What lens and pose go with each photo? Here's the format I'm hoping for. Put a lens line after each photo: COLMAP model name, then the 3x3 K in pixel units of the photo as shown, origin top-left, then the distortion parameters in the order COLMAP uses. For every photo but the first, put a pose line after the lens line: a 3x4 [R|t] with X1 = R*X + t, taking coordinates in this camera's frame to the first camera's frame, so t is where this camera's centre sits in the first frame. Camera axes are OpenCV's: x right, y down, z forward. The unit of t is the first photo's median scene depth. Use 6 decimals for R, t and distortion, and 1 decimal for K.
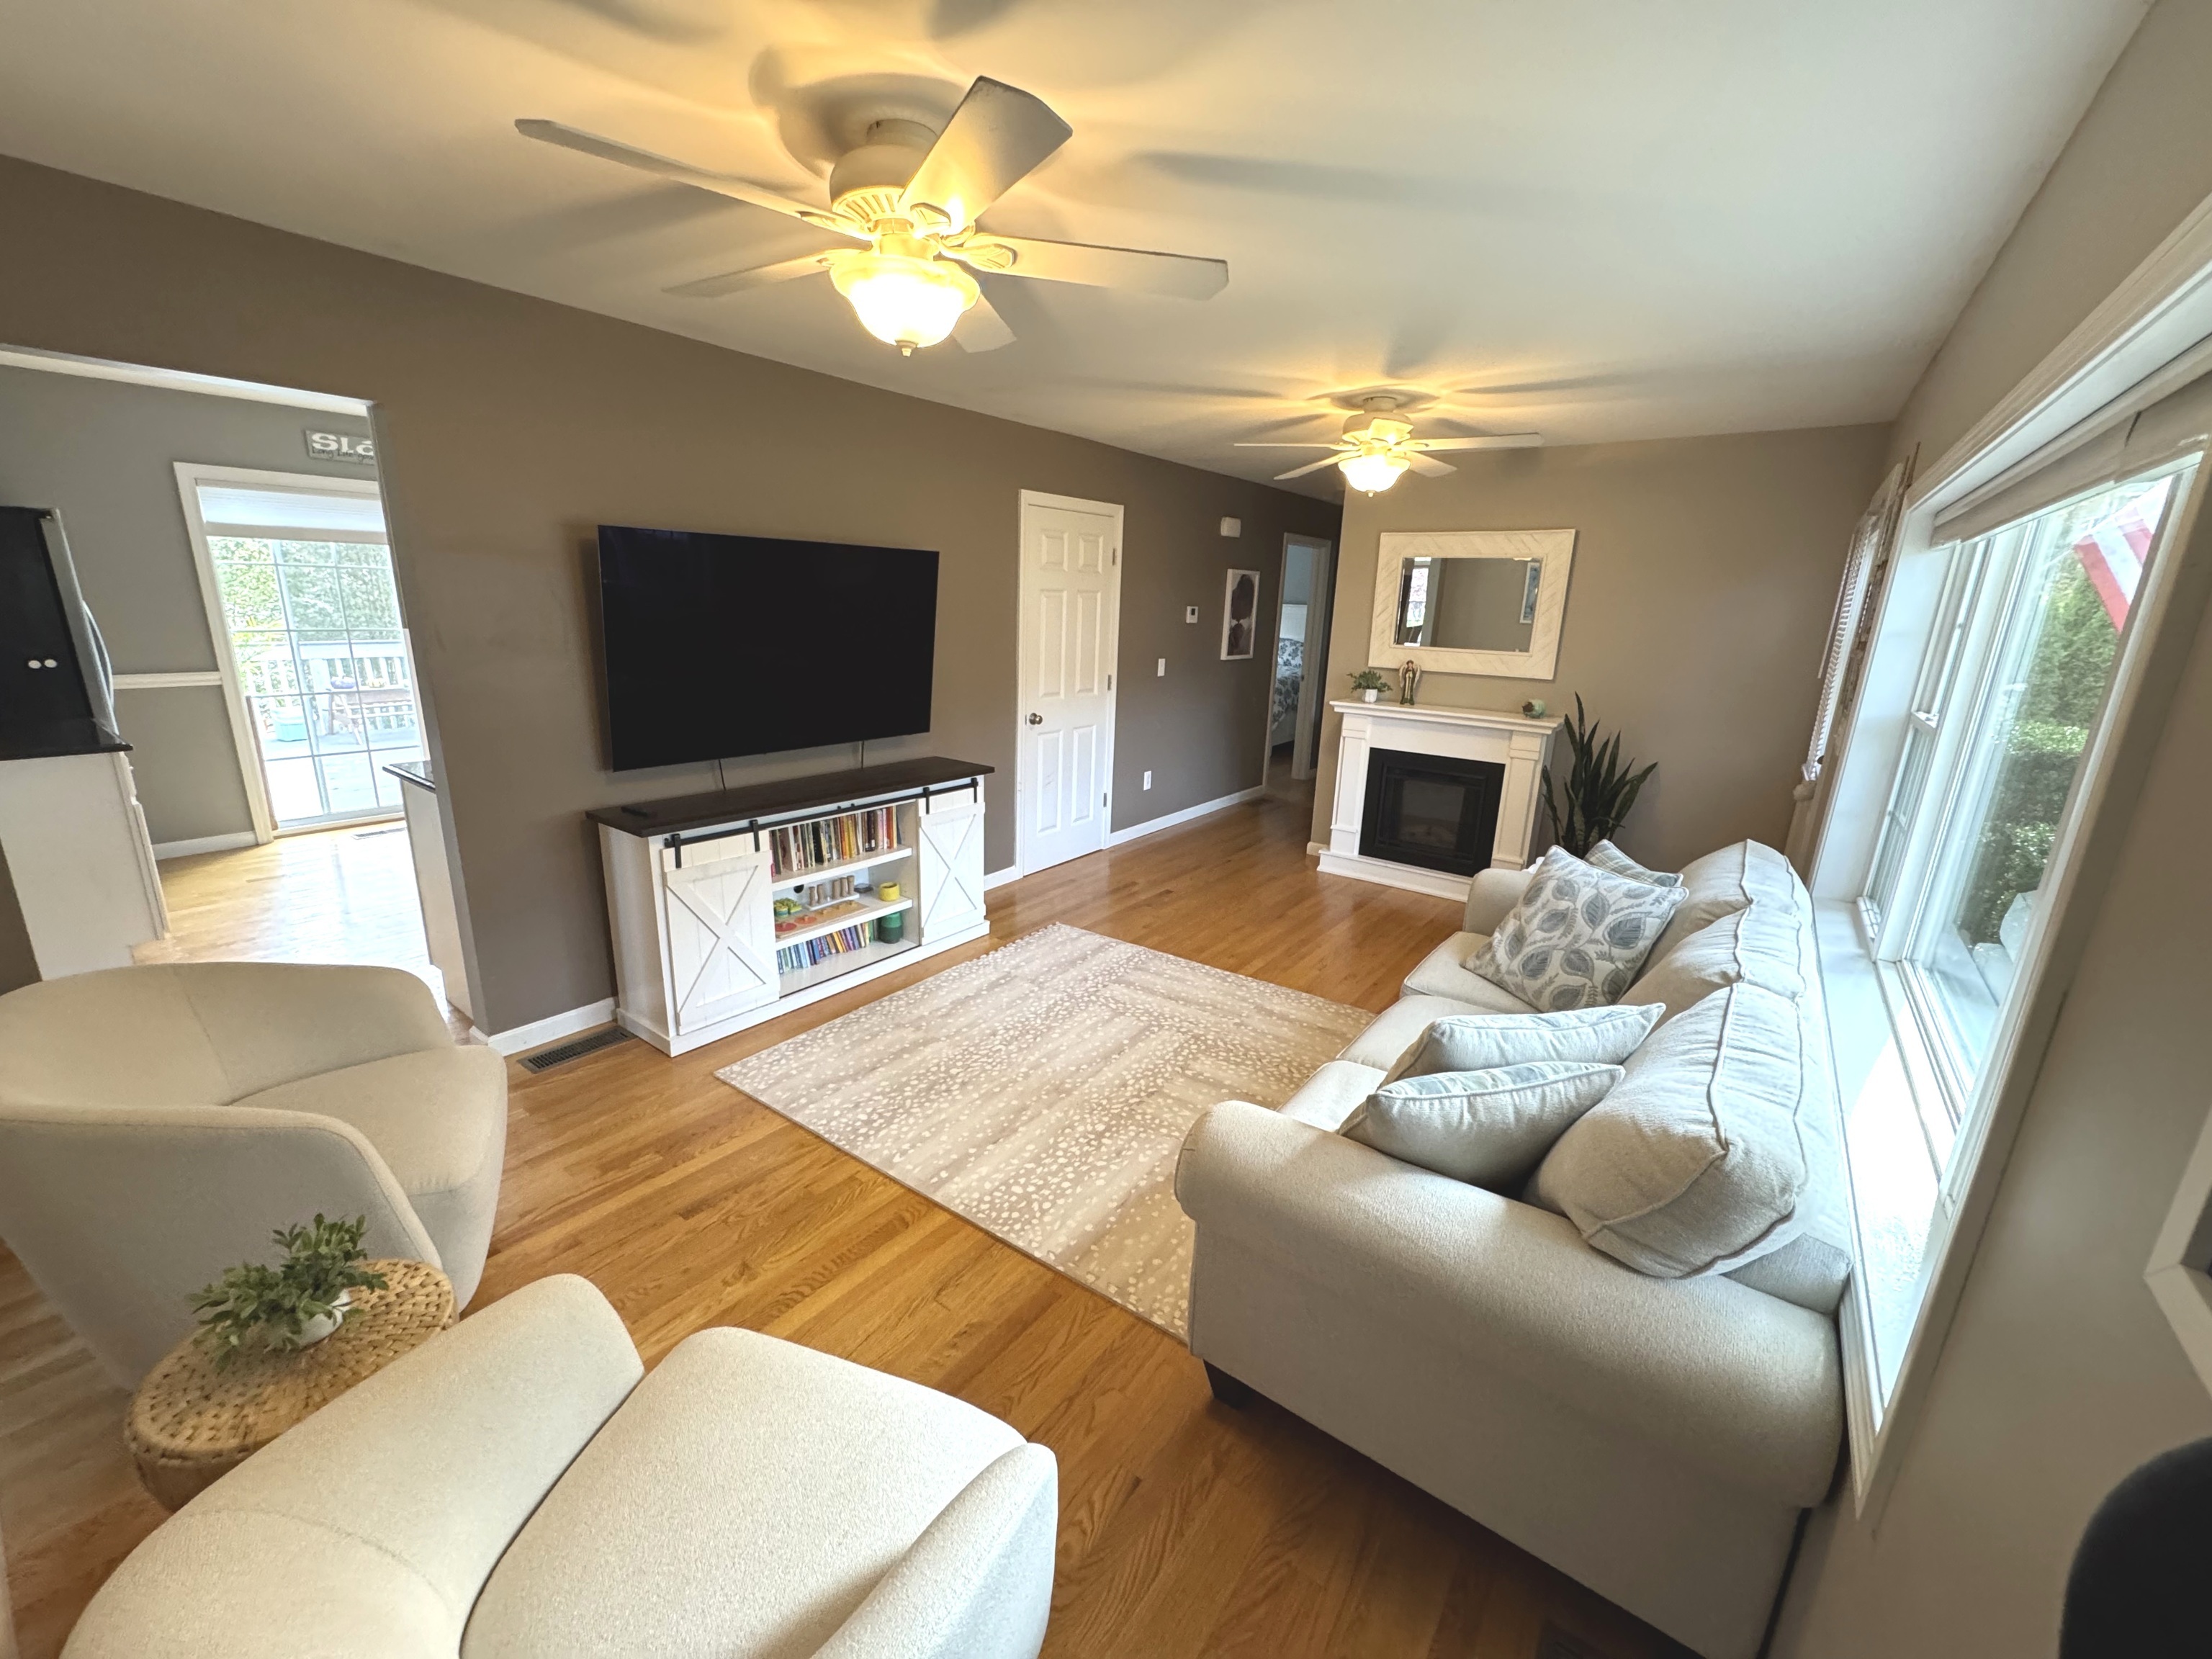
lens RADIAL K [[878.5, 0, 1102.7], [0, 878.5, 828.0], [0, 0, 1]] dist [-0.001645, 0.000065]
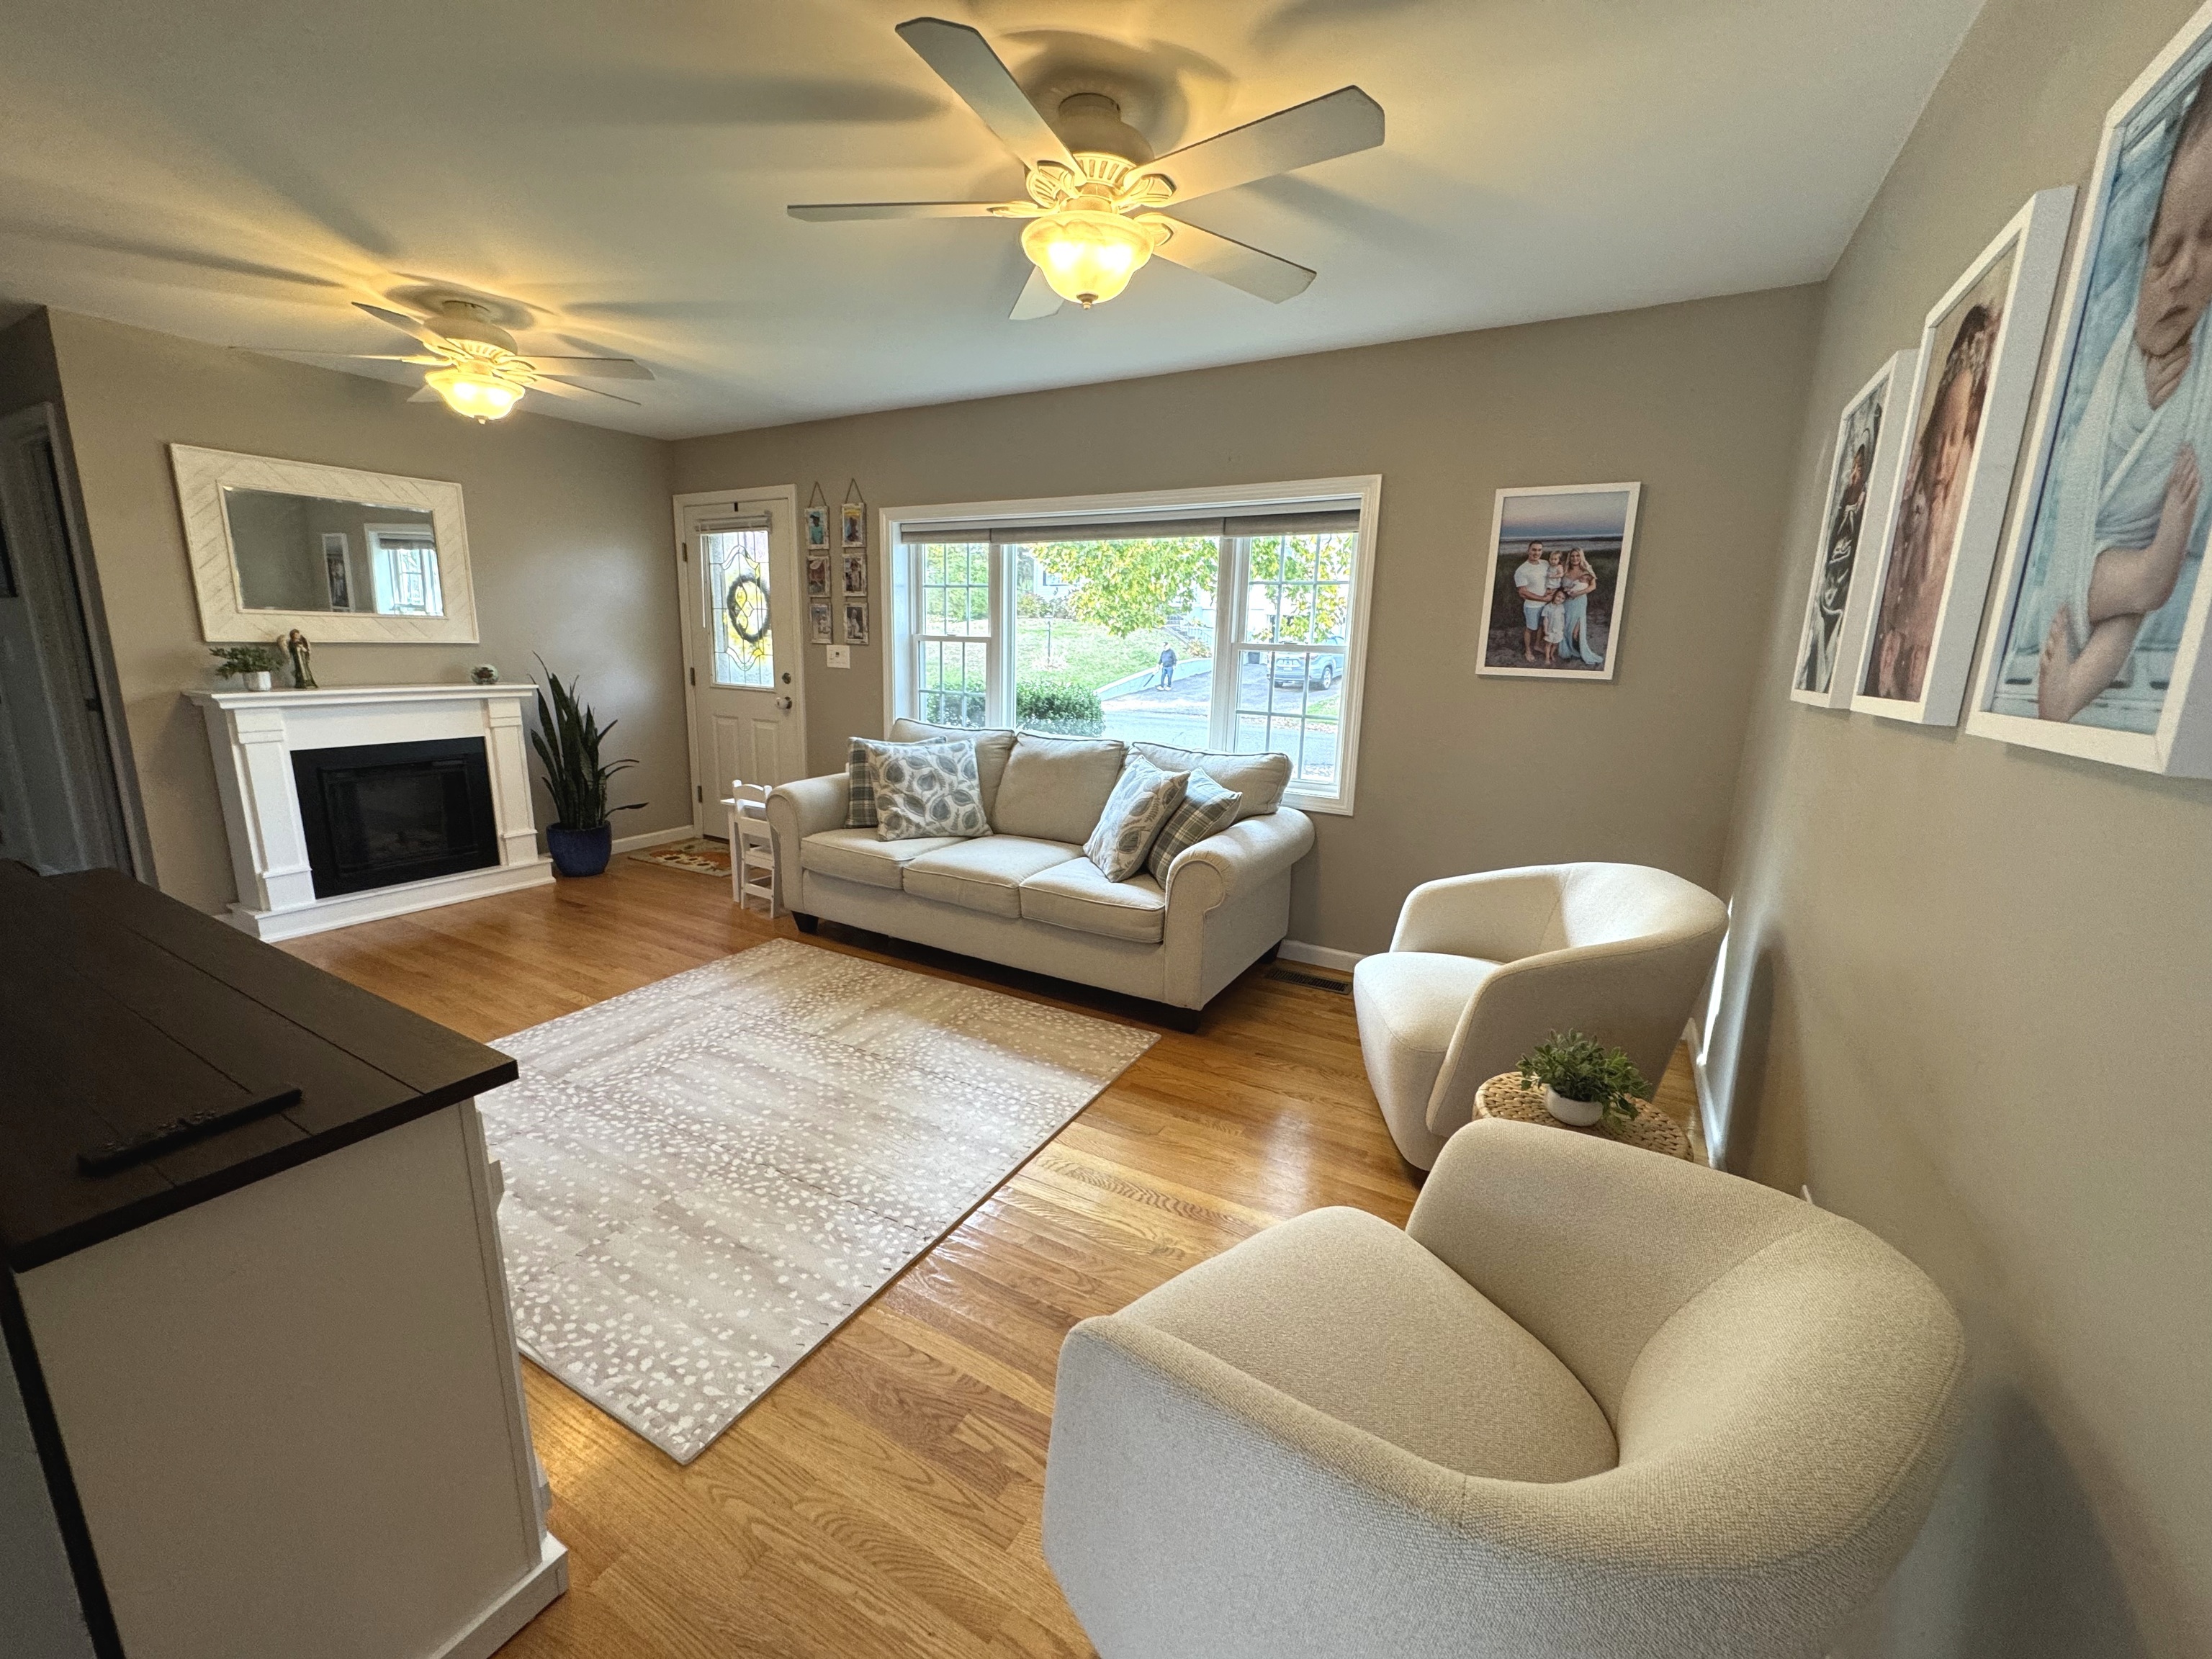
lens RADIAL K [[878.5, 0, 1105.4], [0, 878.5, 828.7], [0, 0, 1]] dist [-0.001645, 0.000065]
pose [[-0.119562, -0.241975, 0.962888, -0.719396], [0.223750, 0.938327, 0.263586, -0.106931], [-0.967285, 0.246961, -0.058046, 0.603247]]
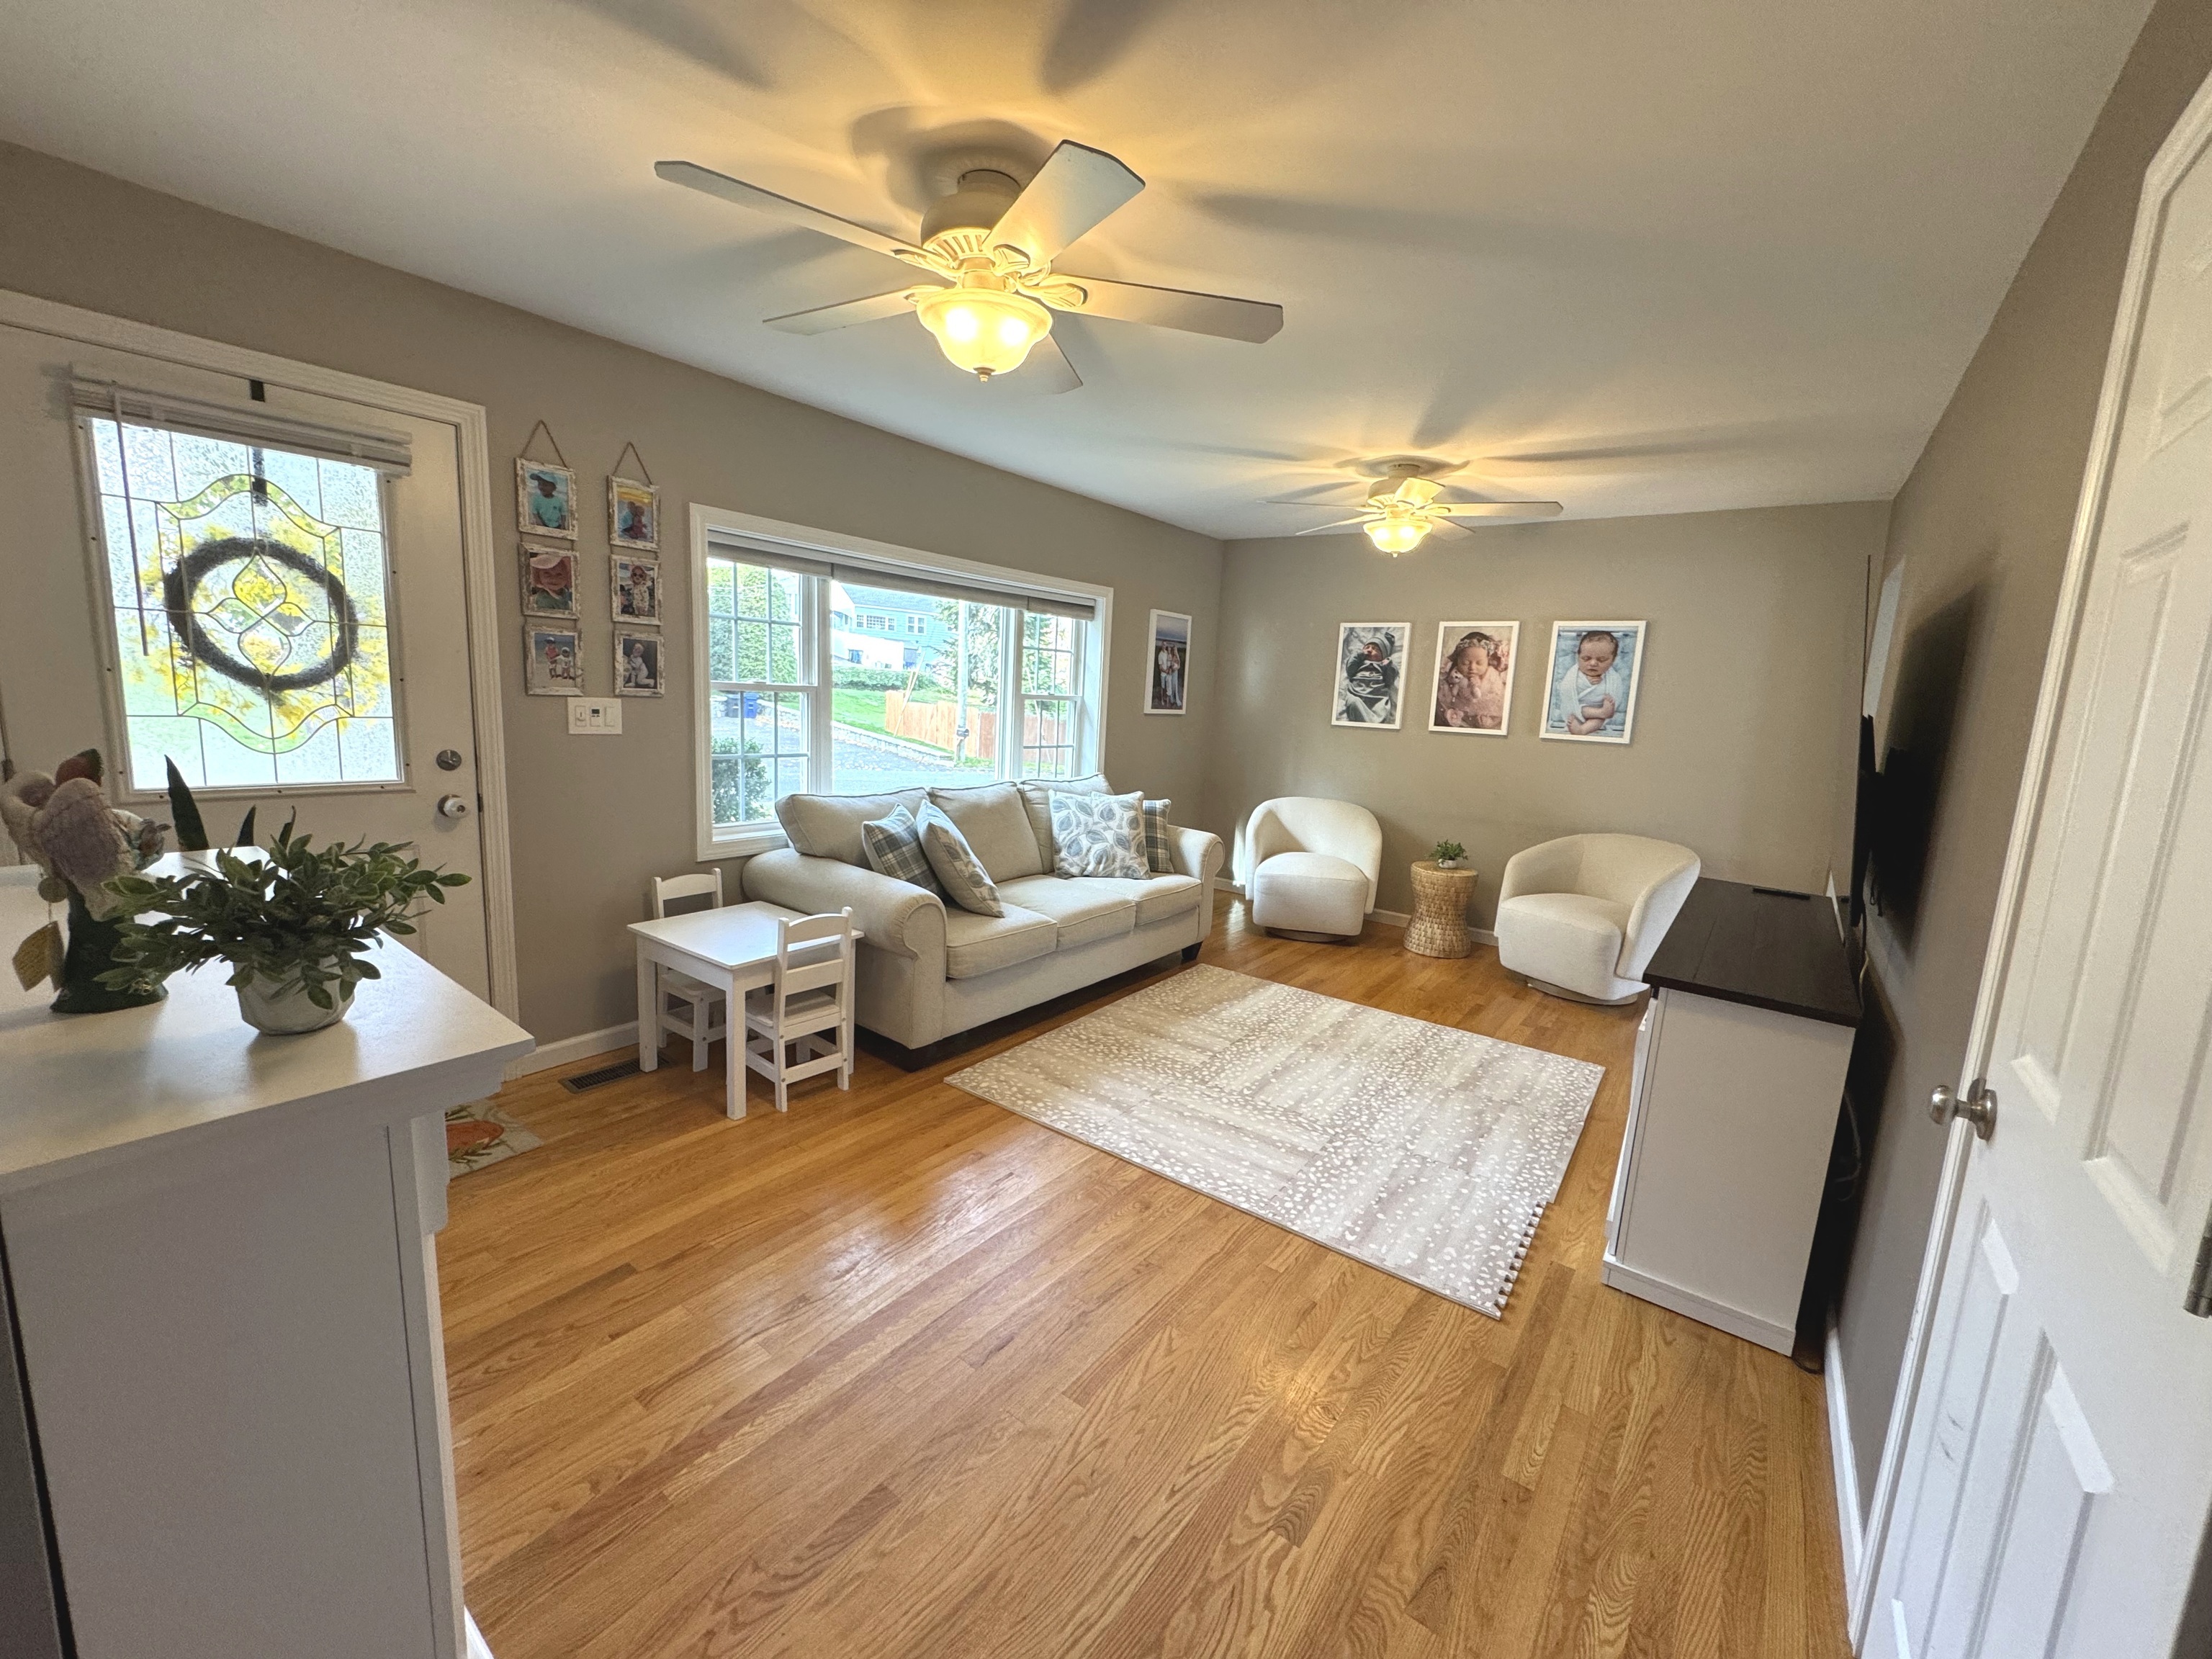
lens RADIAL K [[878.5, 0, 1104.7], [0, 878.5, 828.5], [0, 0, 1]] dist [-0.001645, 0.000065]
pose [[-0.996094, -0.088142, -0.005284, 0.230223], [-0.082661, 0.909767, 0.406806, -0.379177], [-0.031049, 0.405654, -0.913499, 1.670987]]
